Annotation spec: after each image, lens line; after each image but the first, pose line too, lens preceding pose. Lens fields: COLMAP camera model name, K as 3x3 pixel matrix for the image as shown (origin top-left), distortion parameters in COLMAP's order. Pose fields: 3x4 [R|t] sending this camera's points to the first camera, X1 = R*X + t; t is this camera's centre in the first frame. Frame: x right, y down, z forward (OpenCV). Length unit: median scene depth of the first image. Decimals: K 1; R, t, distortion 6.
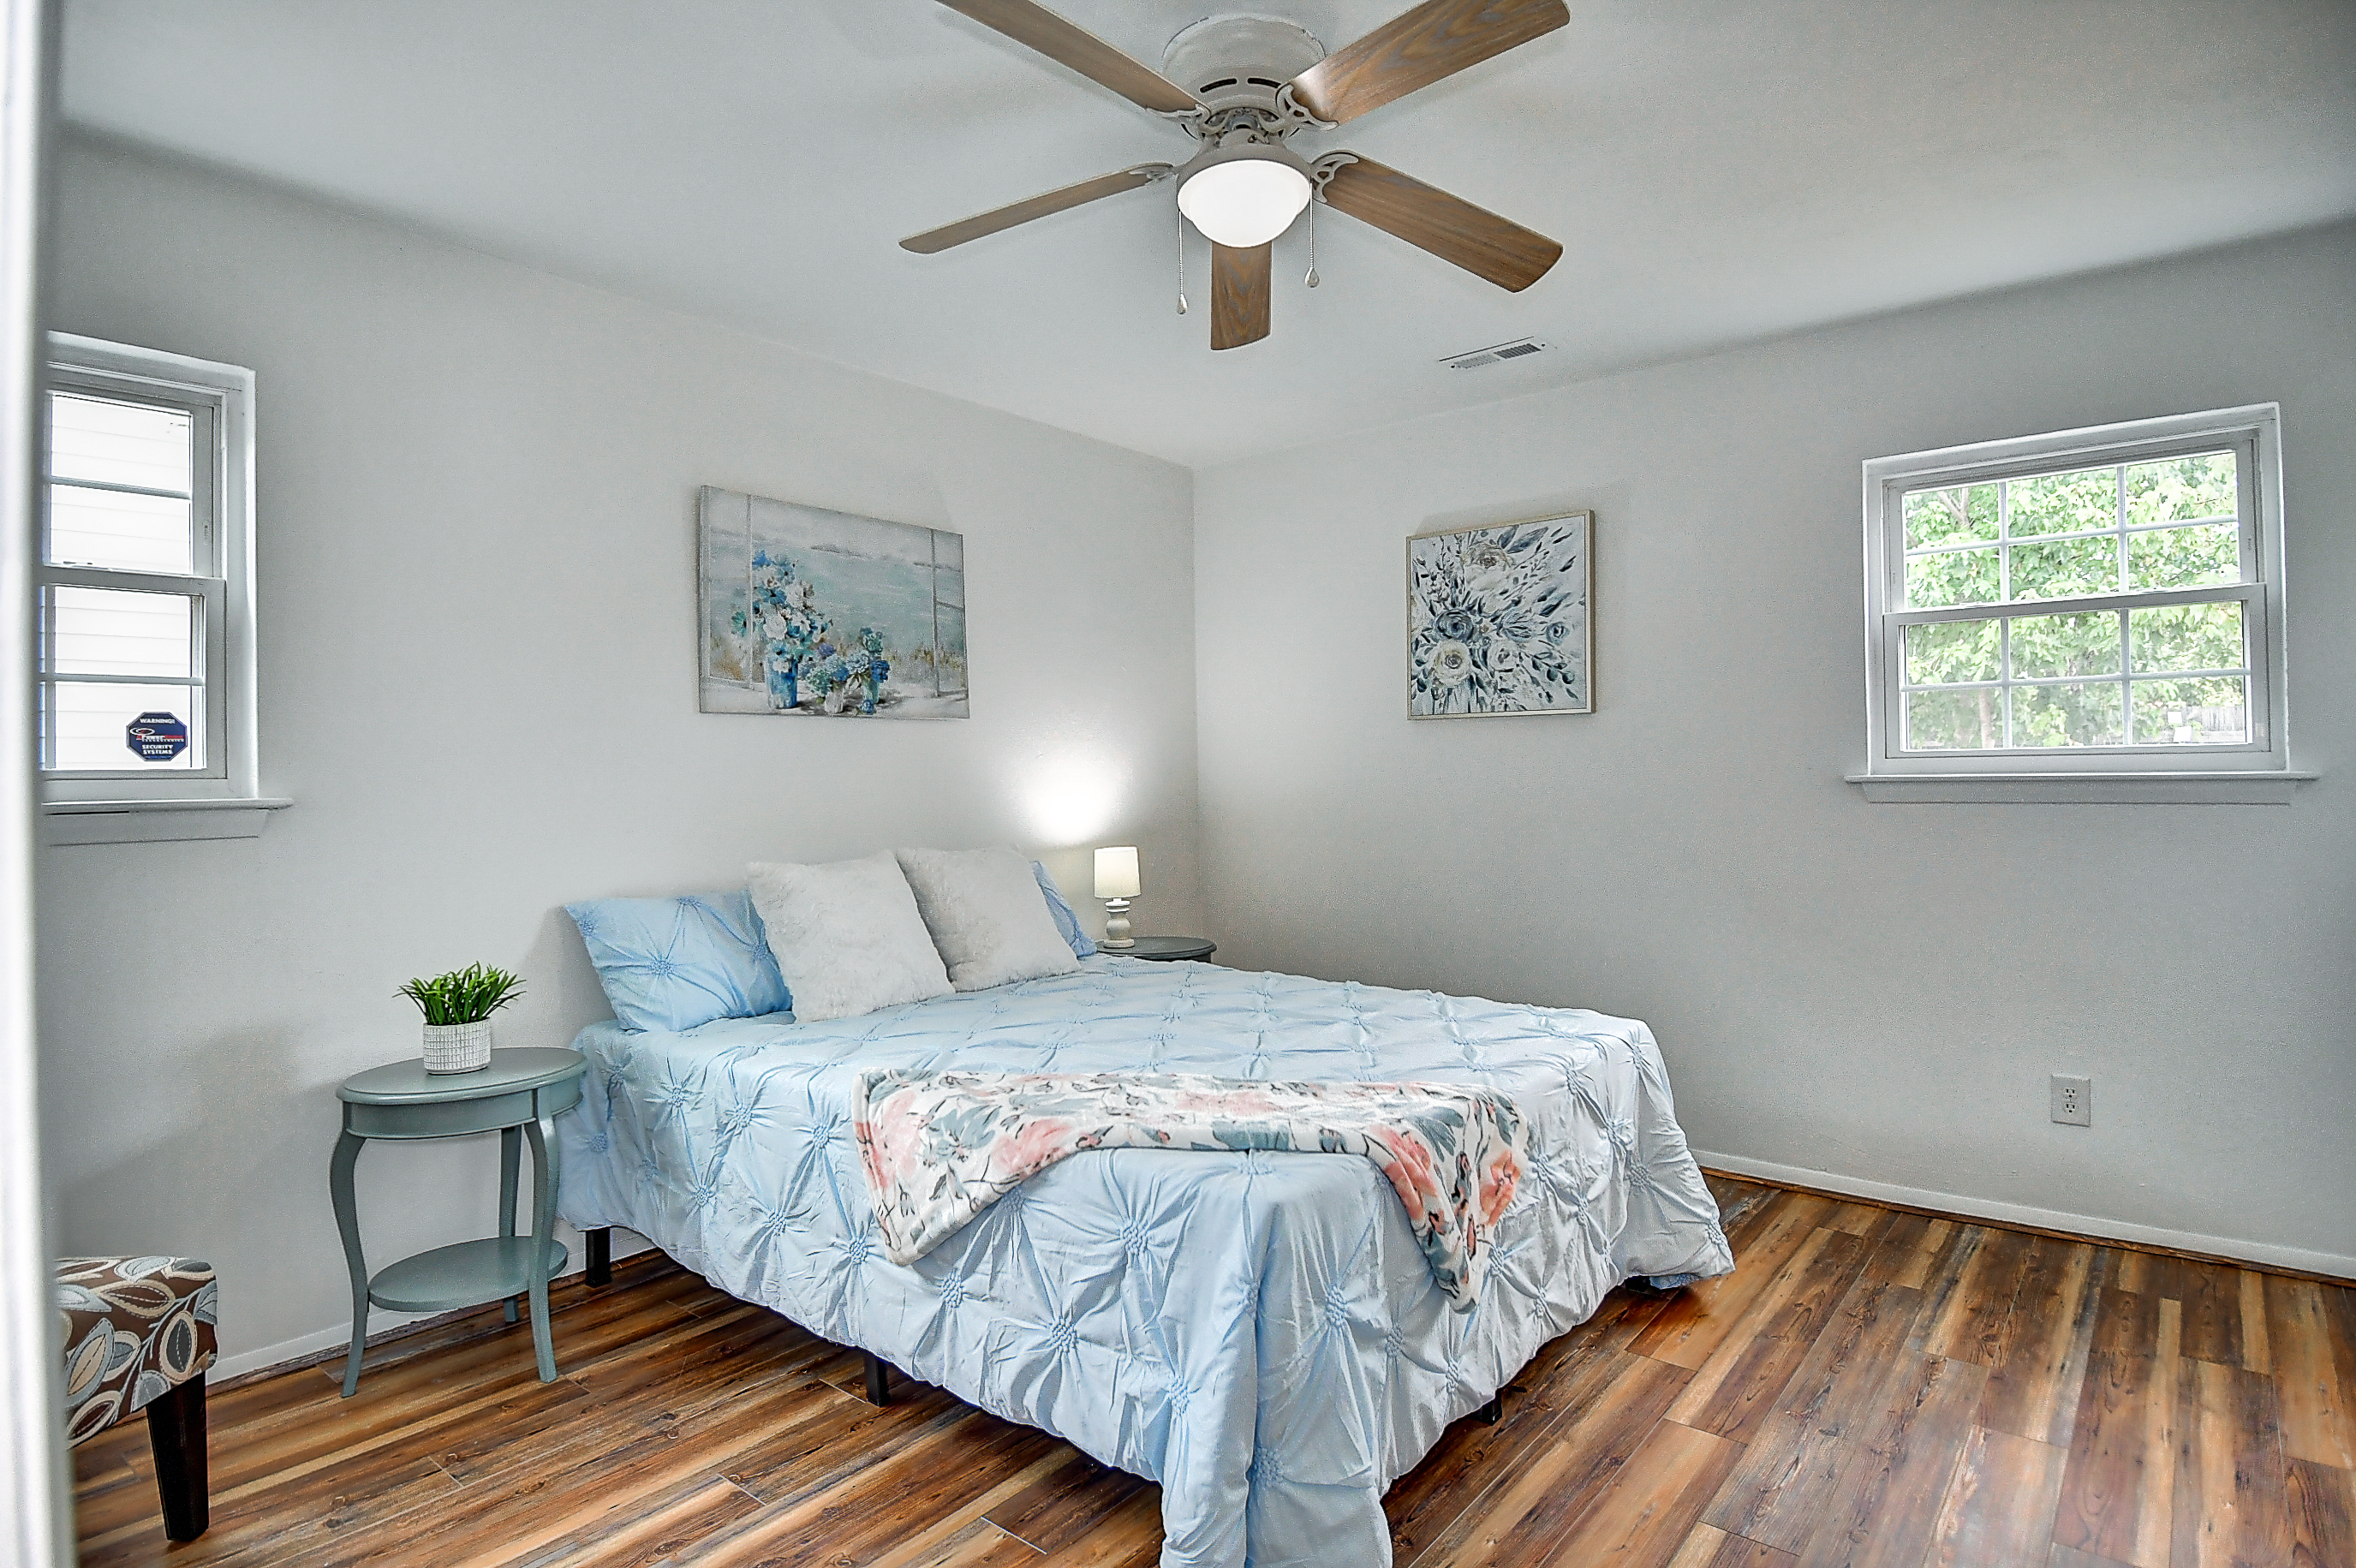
lens RADIAL K [[1225.6, 0, 1184.9], [0, 1225.6, 778.9], [0, 0, 1]] dist [0.042255, -0.044992]
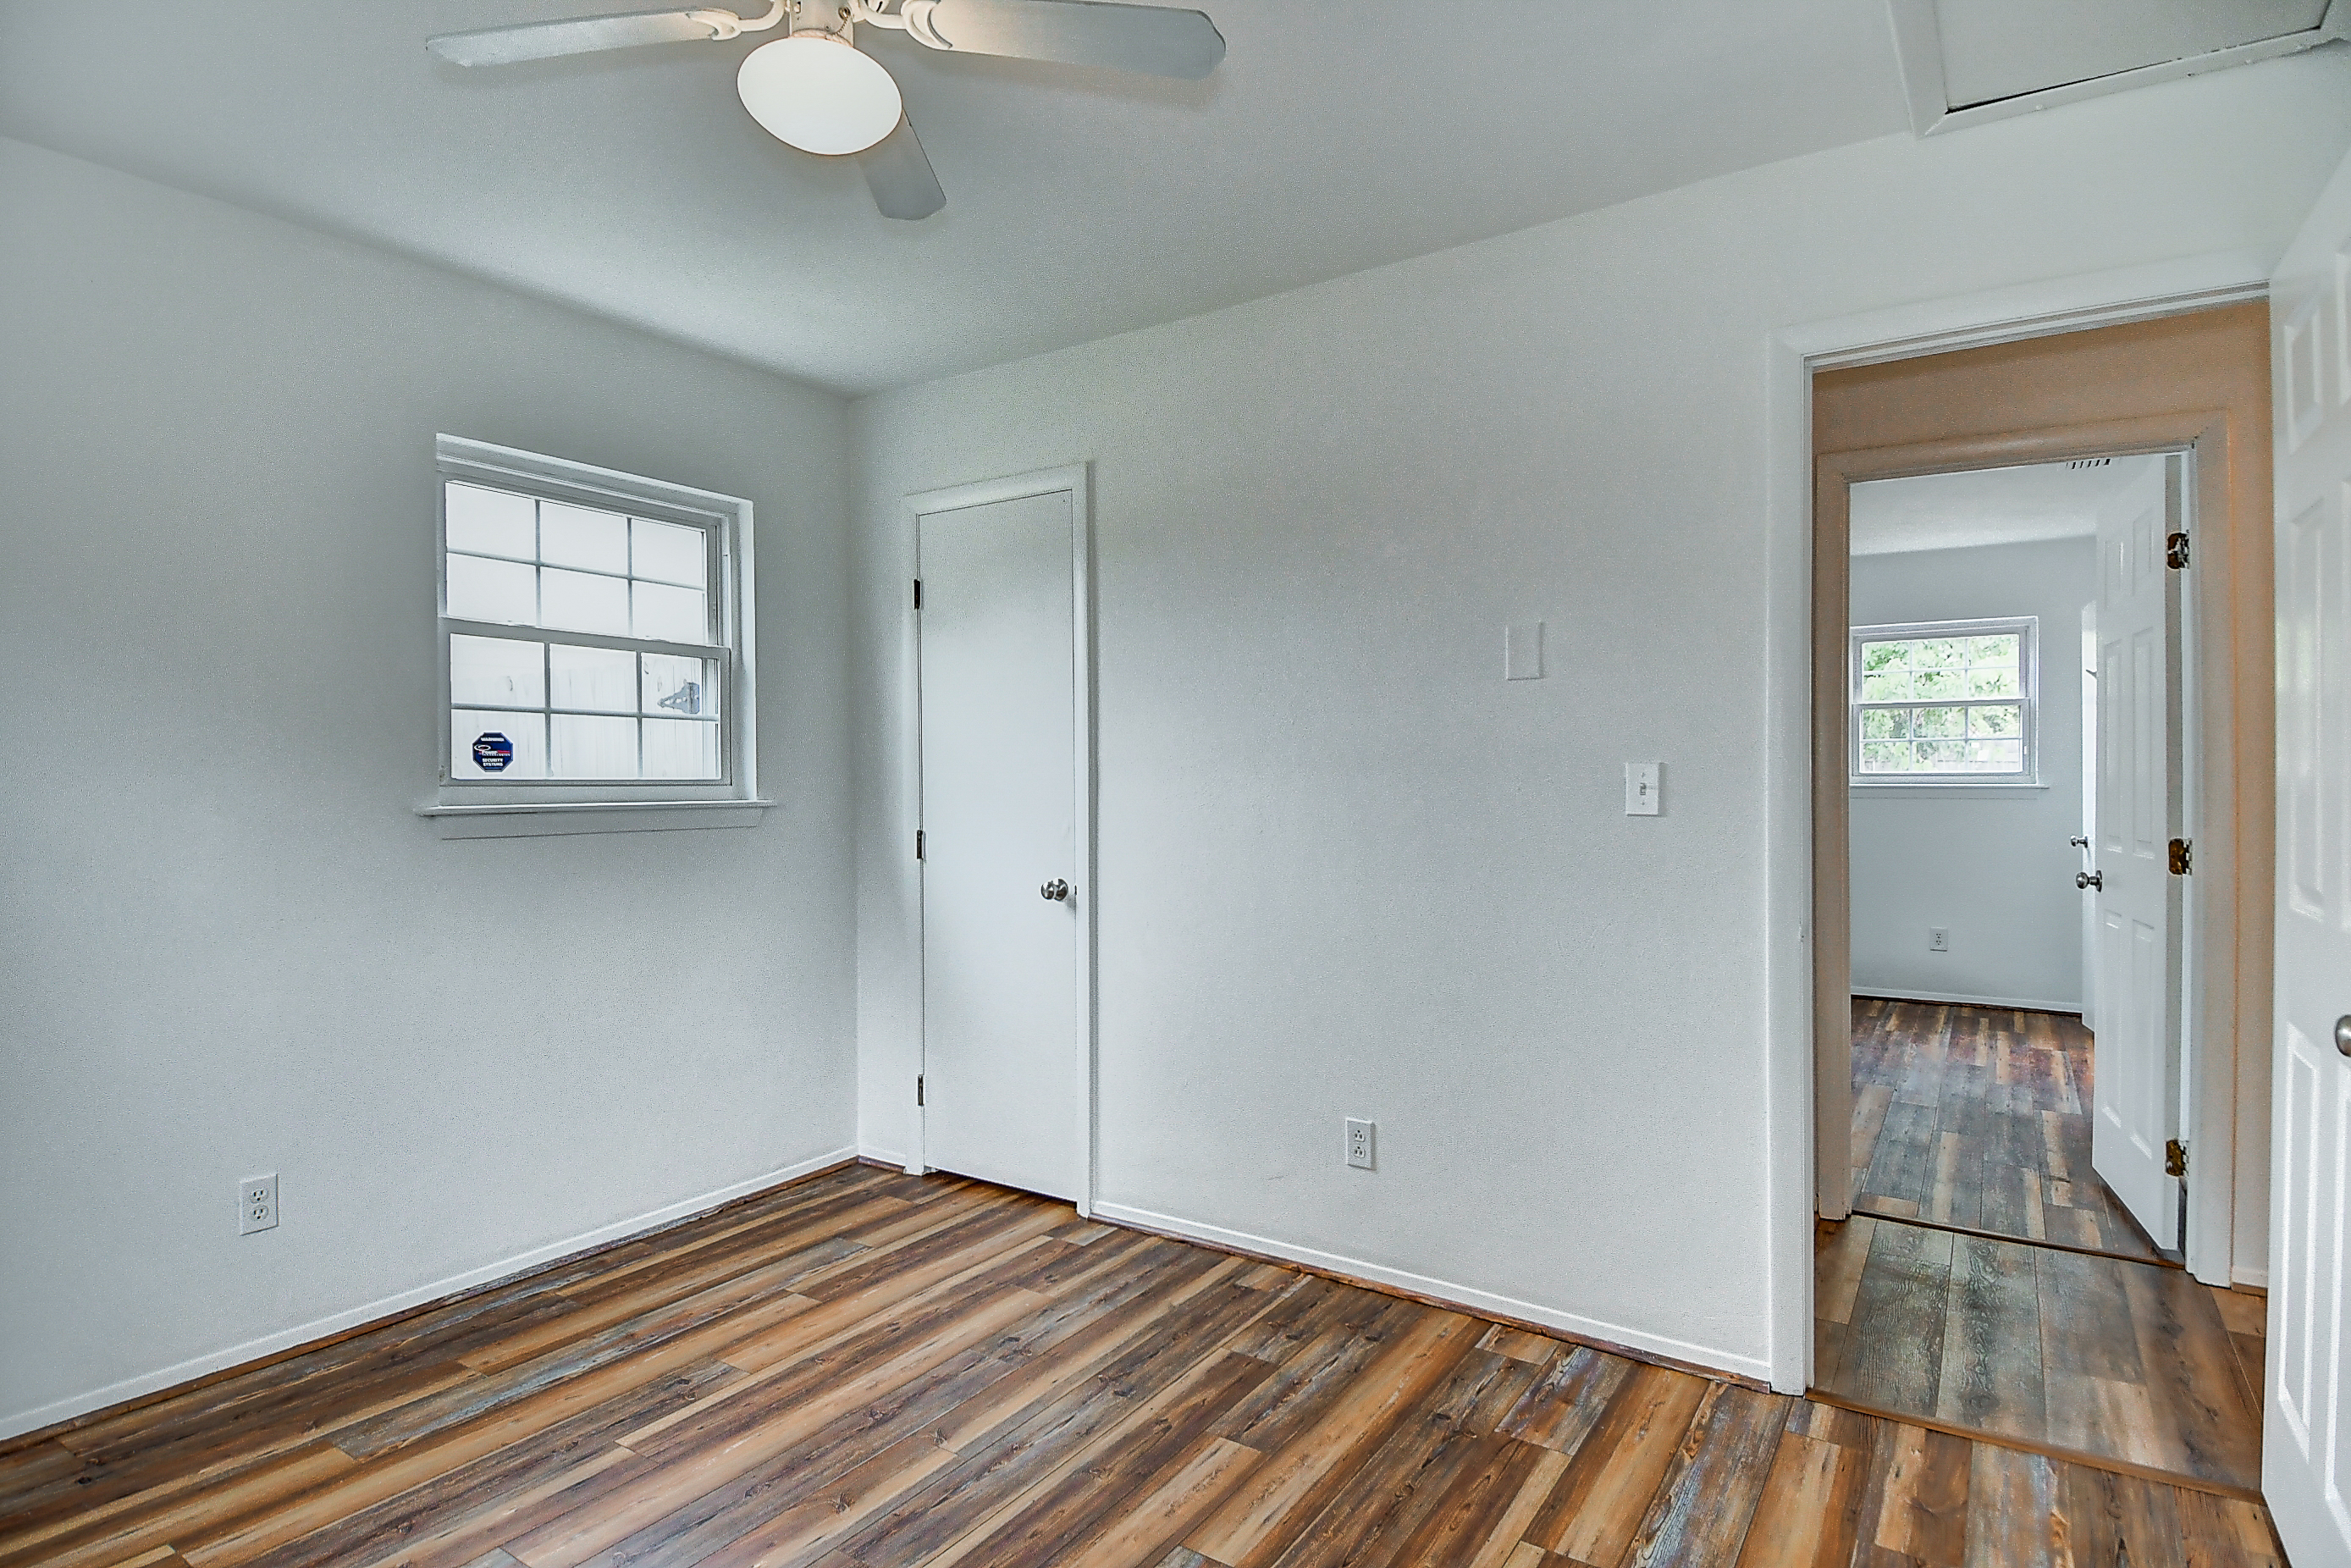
lens RADIAL K [[1223.1, 0, 1191.6], [0, 1223.1, 818.7], [0, 0, 1]] dist [0.042255, -0.044992]
pose [[0.994185, 0.004056, 0.107607, -0.189822], [-0.005844, 0.999850, 0.016308, 0.006220], [-0.107524, -0.016842, 0.994060, -0.232576]]
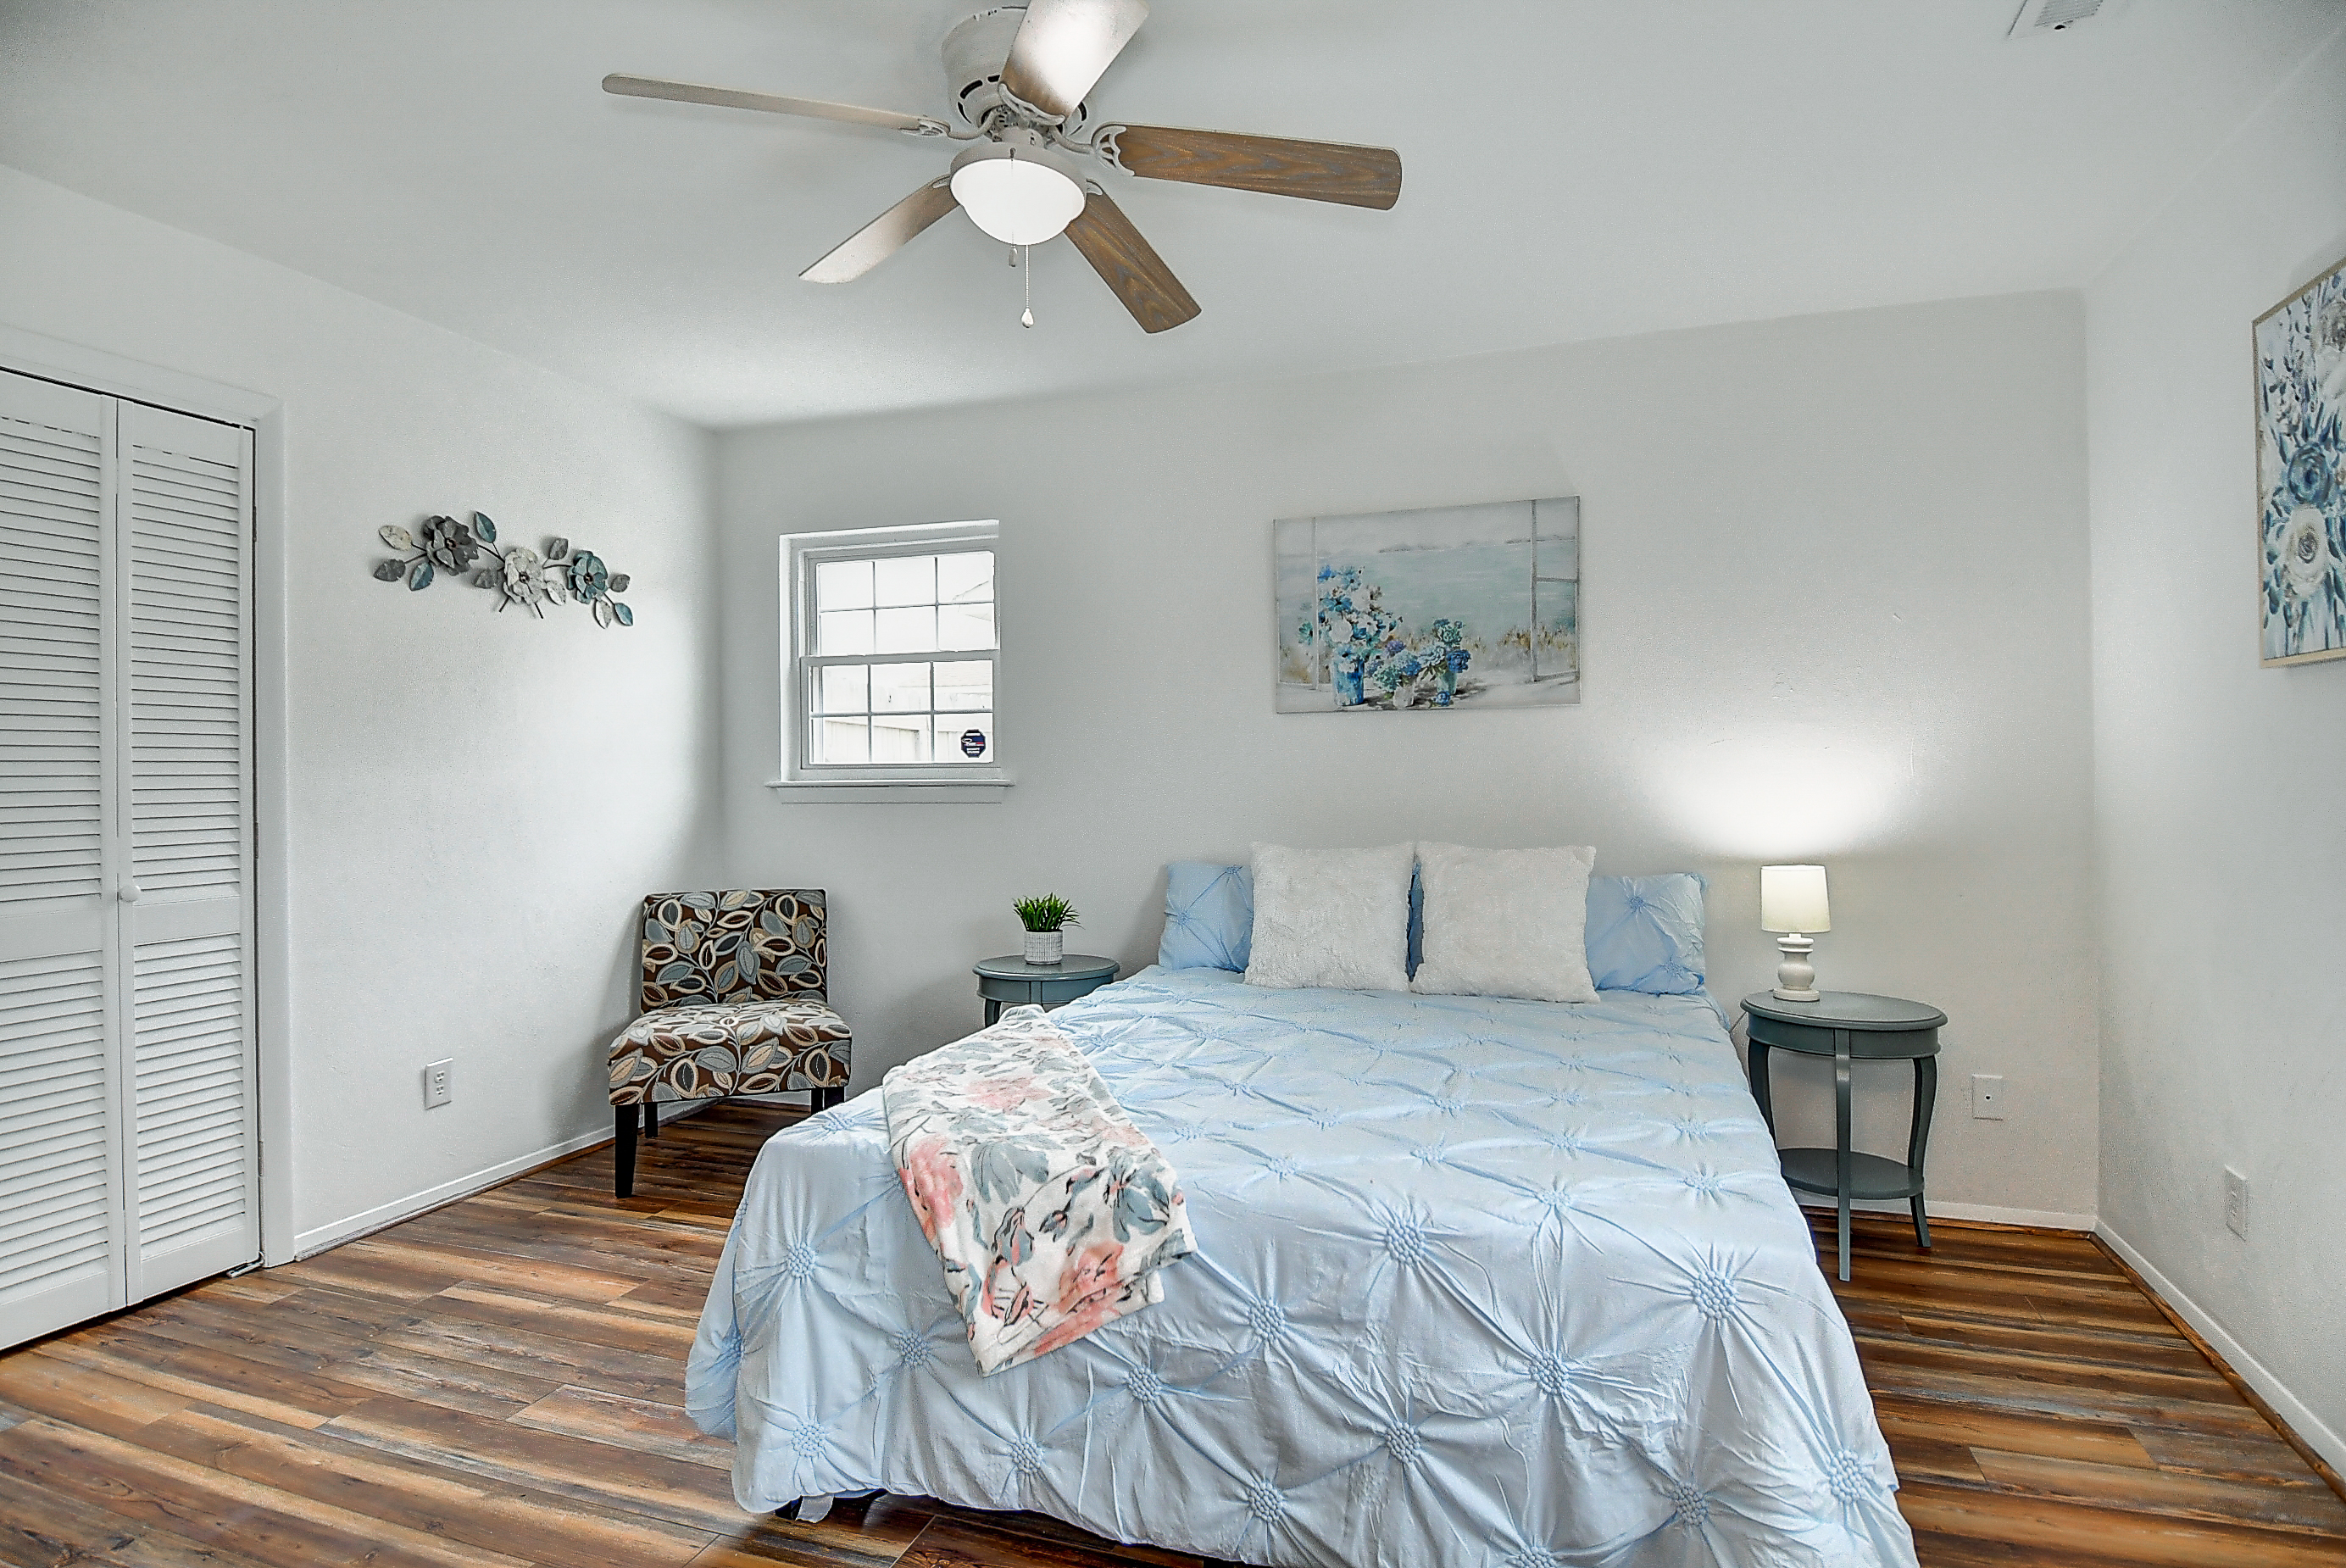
lens RADIAL K [[1220.5, 0, 1159.8], [0, 1220.5, 788.6], [0, 0, 1]] dist [0.042255, -0.044992]
pose [[0.348216, 0.023935, -0.937109, 0.634429], [-0.003971, 0.999703, 0.024059, -0.009222], [0.937406, -0.004657, 0.348207, 0.468790]]
